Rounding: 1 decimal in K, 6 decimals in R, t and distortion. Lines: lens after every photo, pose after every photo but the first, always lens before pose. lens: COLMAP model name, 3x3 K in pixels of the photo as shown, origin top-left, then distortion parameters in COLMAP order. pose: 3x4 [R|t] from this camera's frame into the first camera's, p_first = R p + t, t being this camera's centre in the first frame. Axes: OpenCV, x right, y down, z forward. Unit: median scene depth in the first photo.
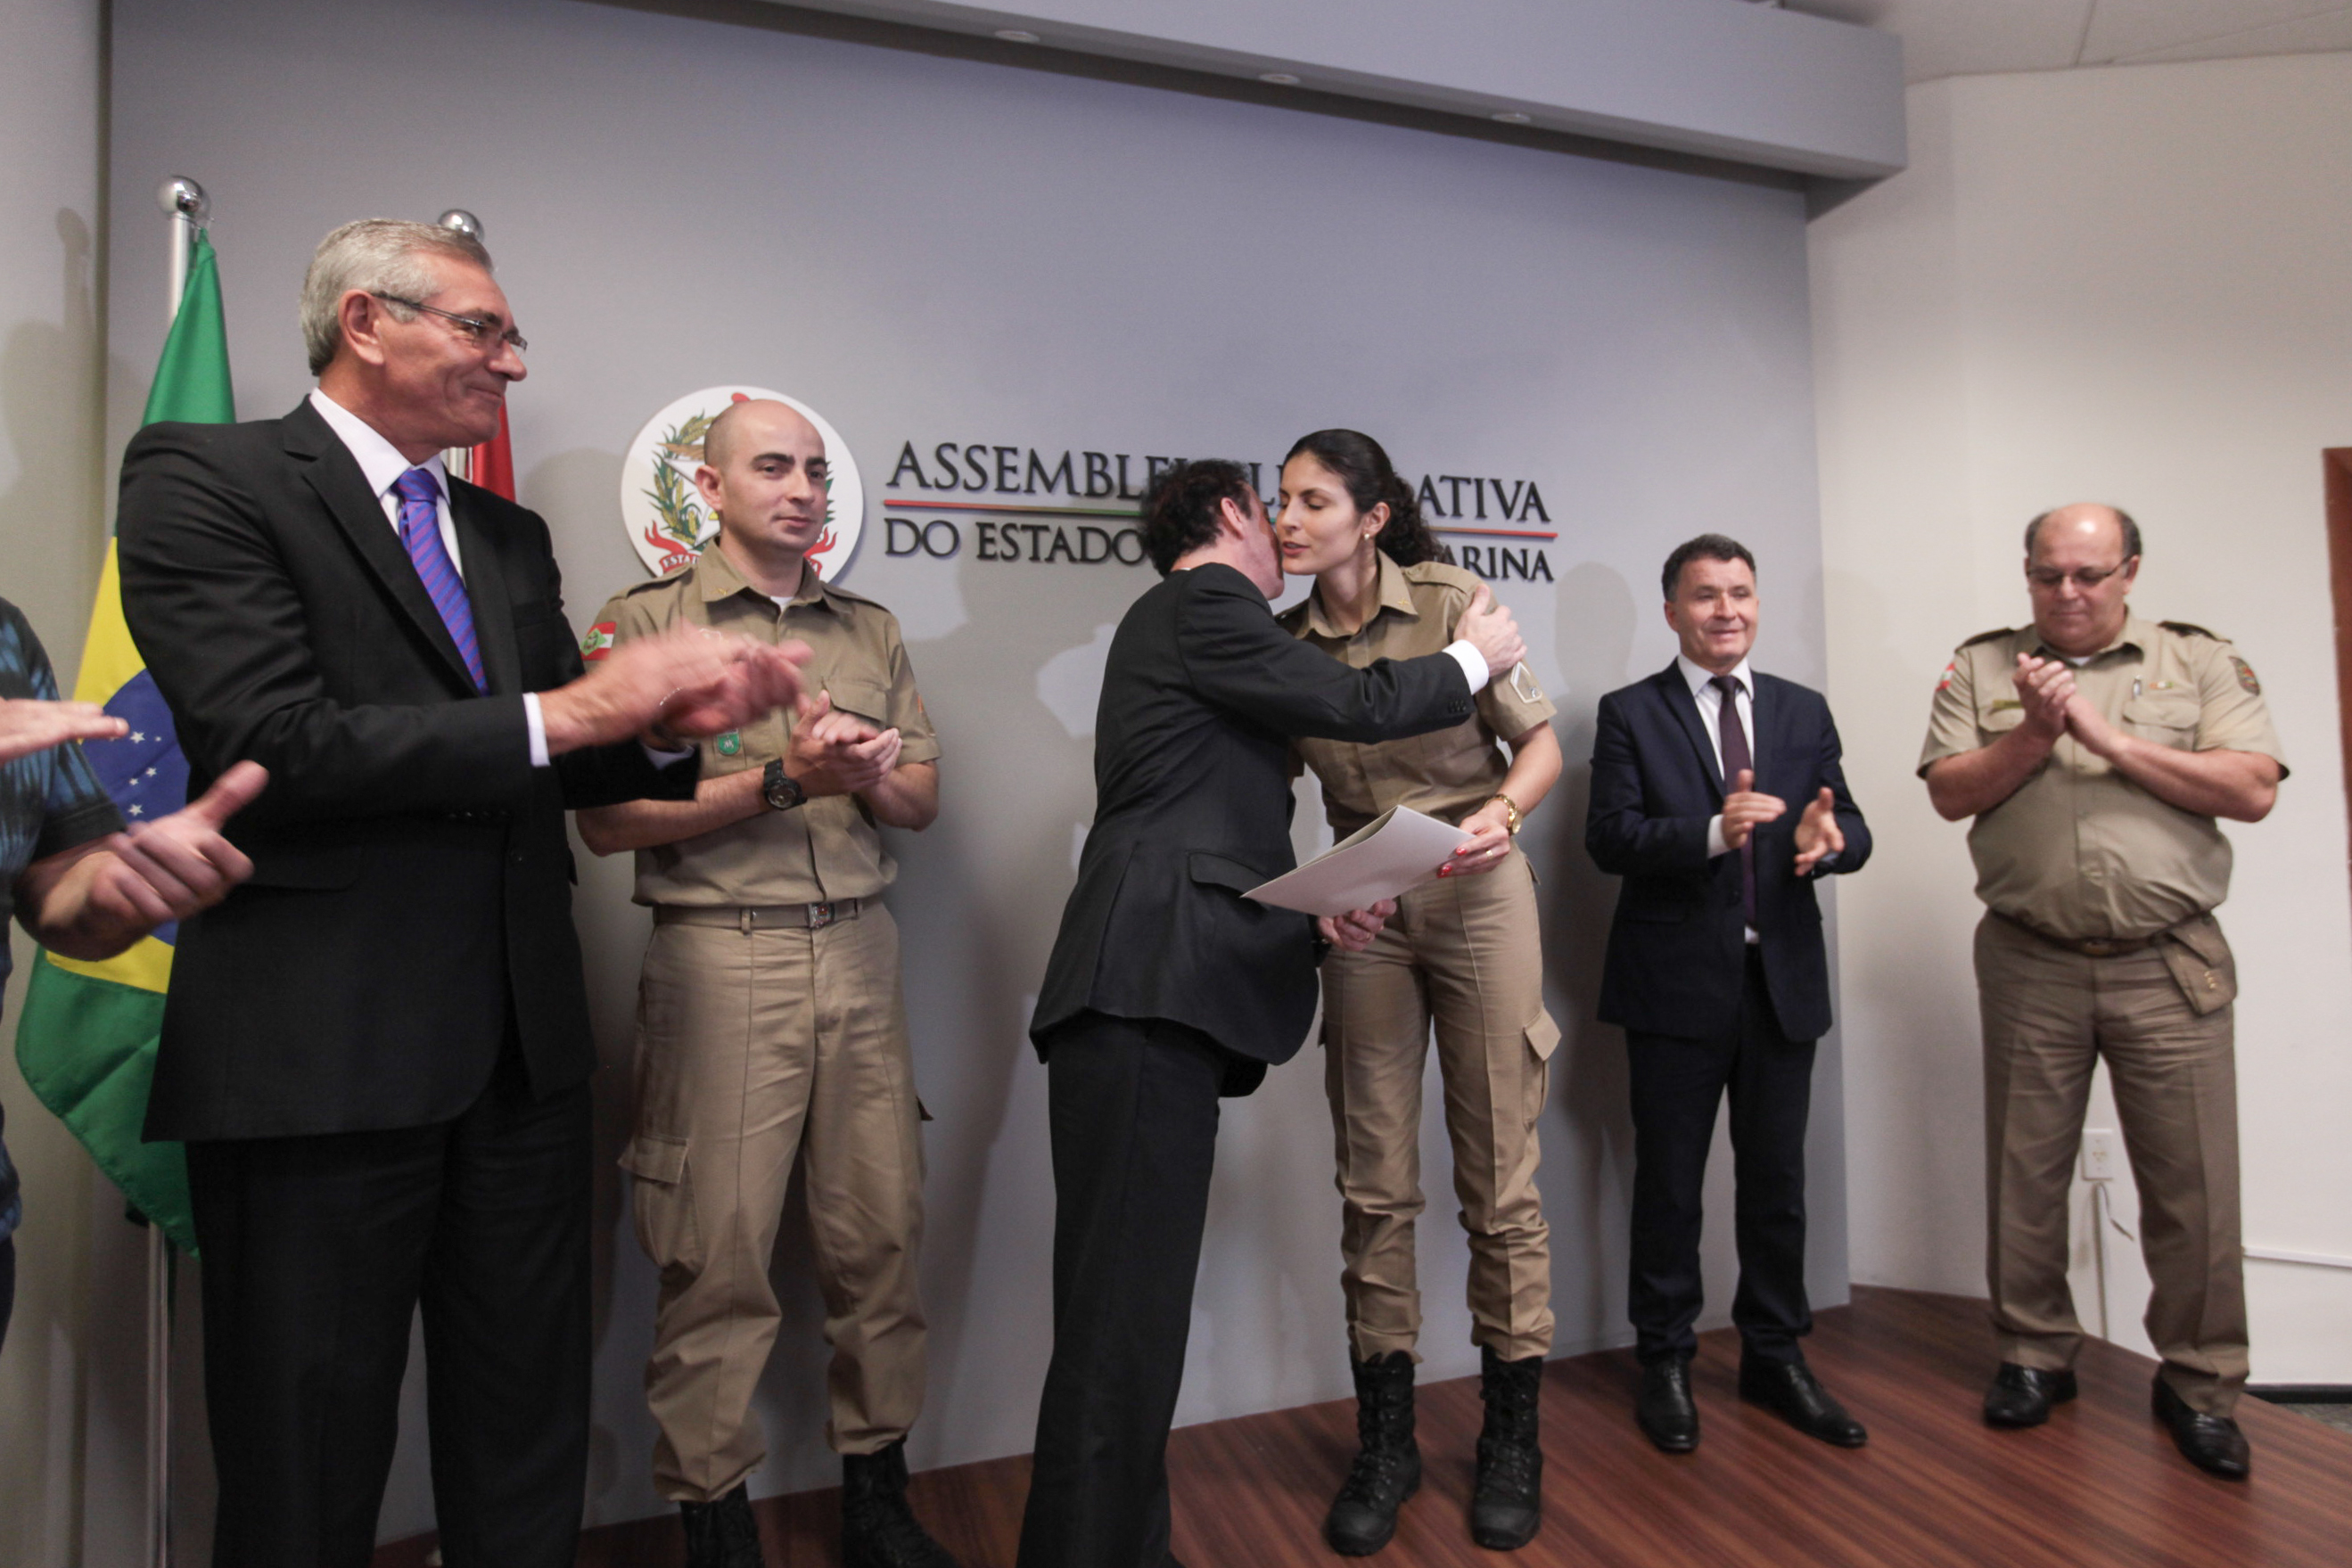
lens RADIAL K [[1241.9, 0, 1194.4], [0, 1241.9, 770.6], [0, 0, 1]] dist [-0.036937, 0.001289]
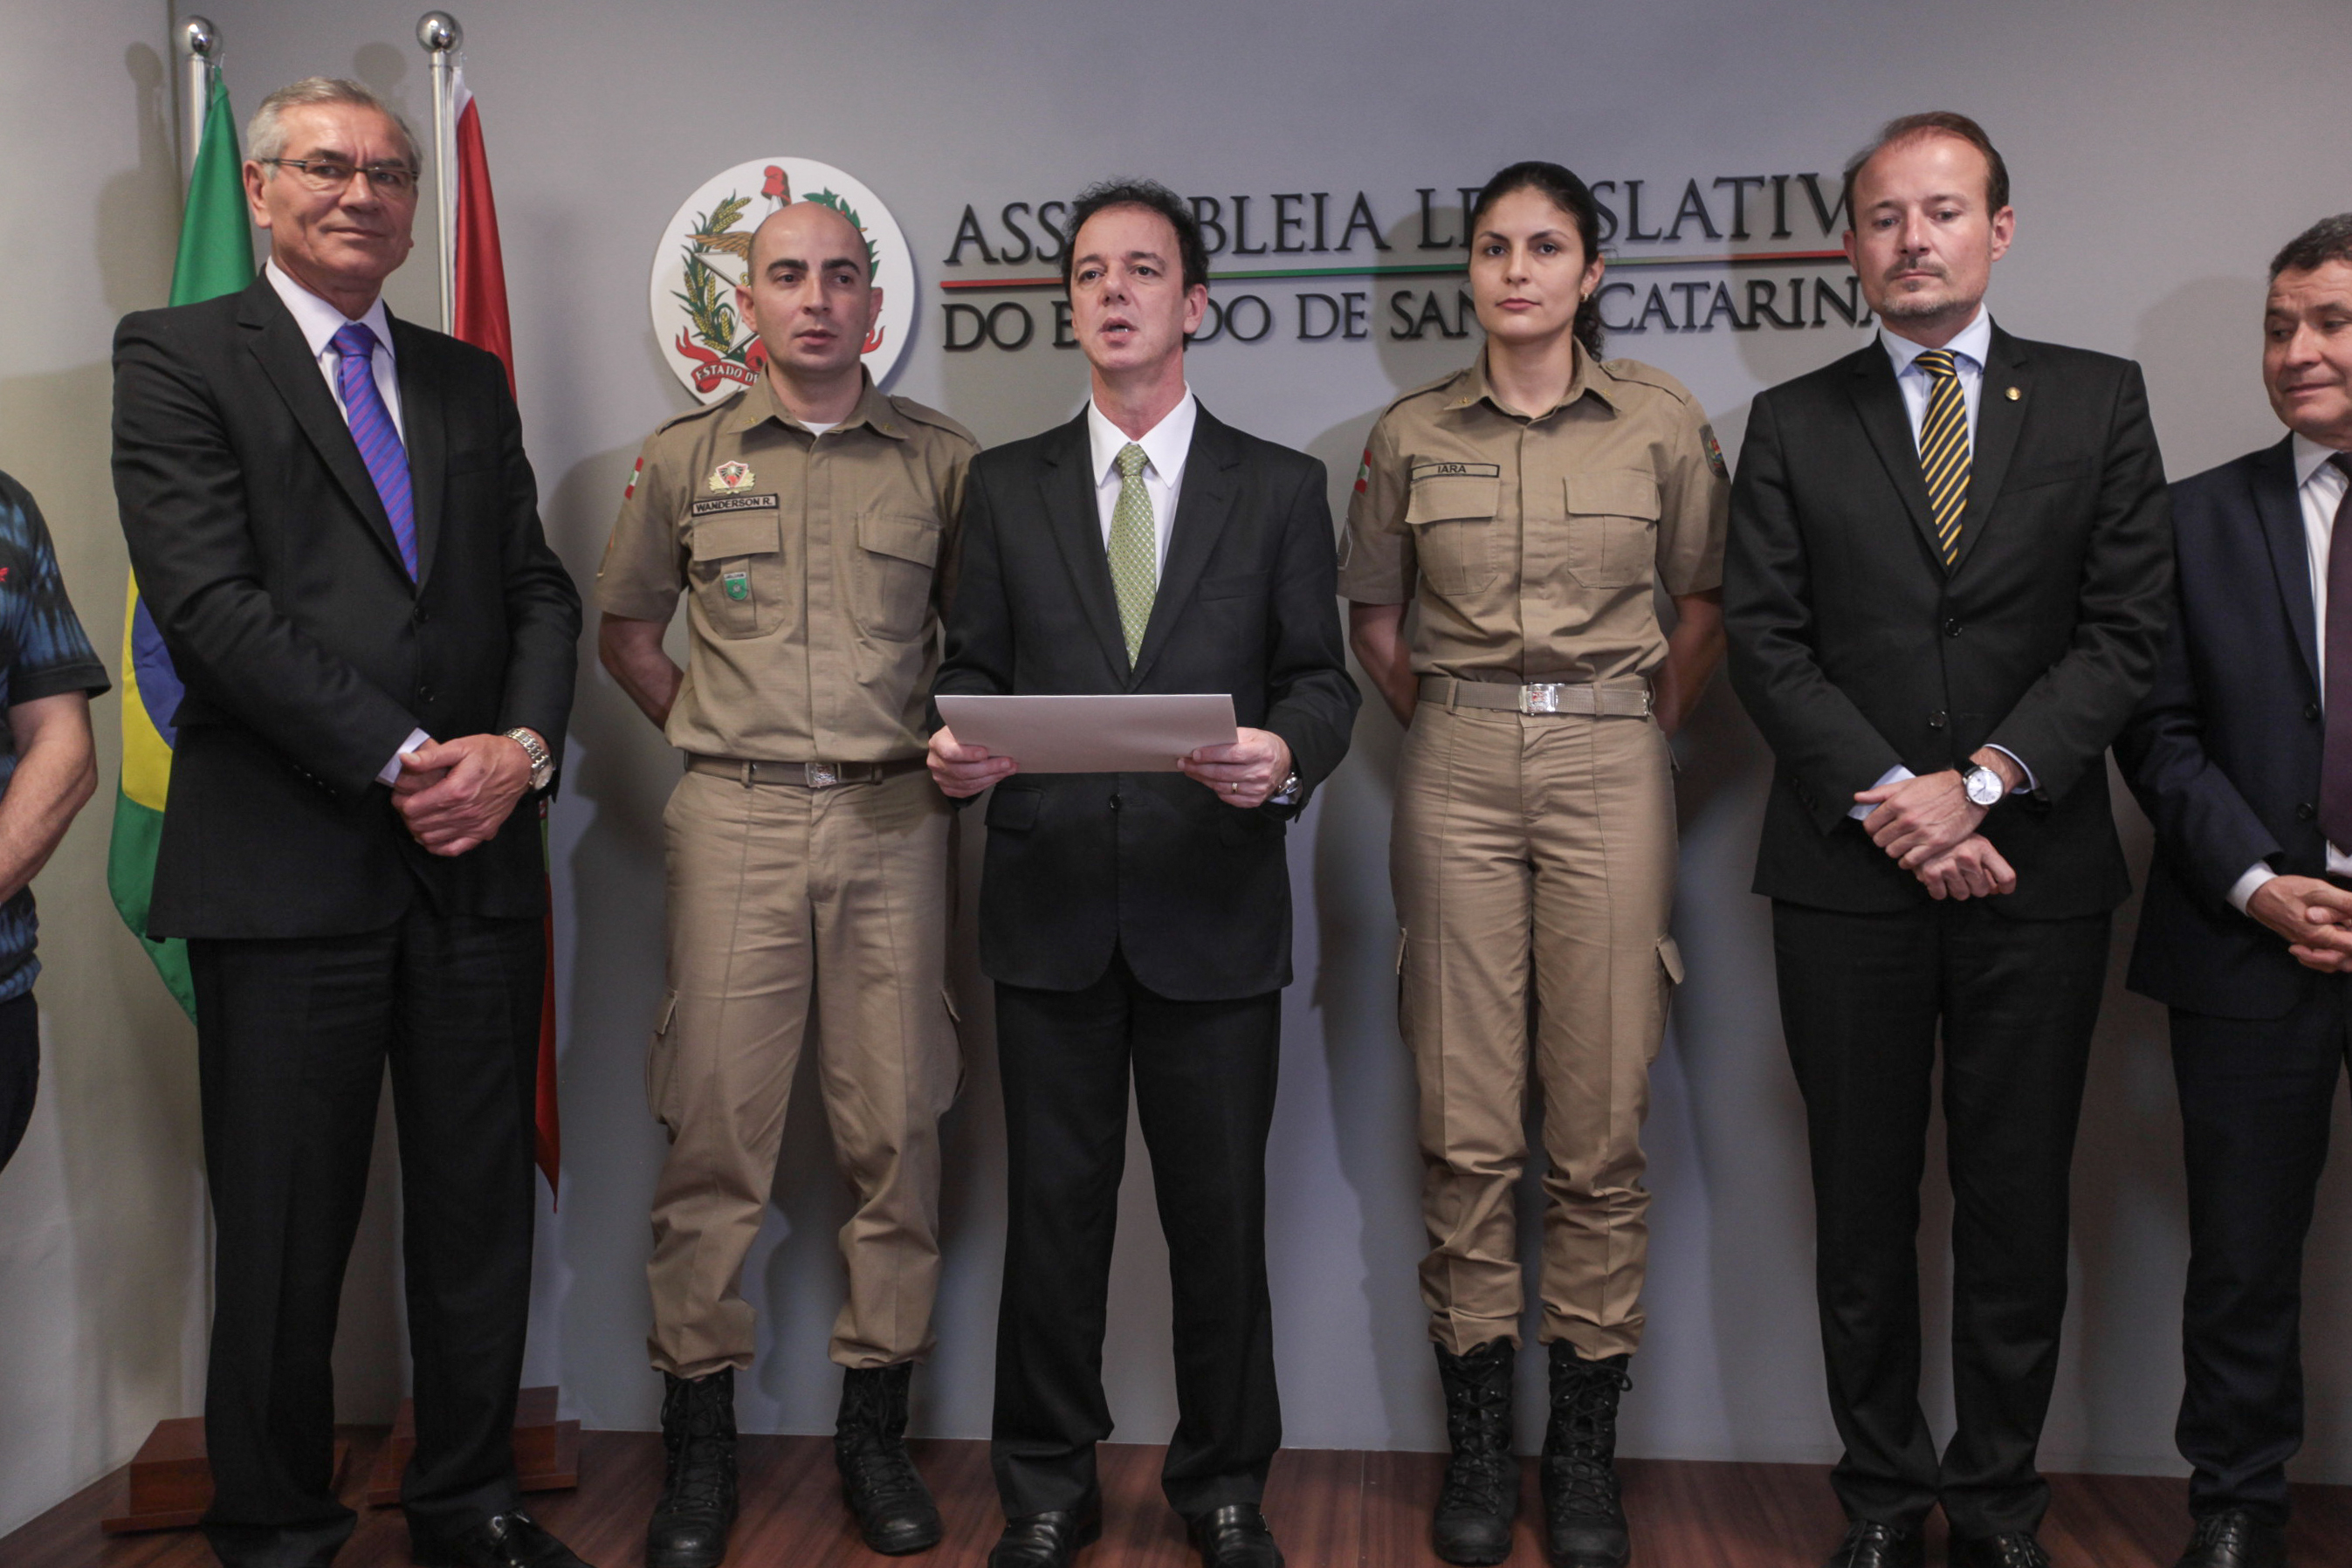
lens RADIAL K [[2206.7, 0, 1169.5], [0, 2206.7, 820.6], [0, 0, 1]] dist [0.011970, 0.000000]
pose [[0.914945, 0.037148, -0.401865, 0.483196], [0.001803, 0.995369, 0.096115, -0.003810], [0.403574, -0.088665, 0.910641, -0.299772]]
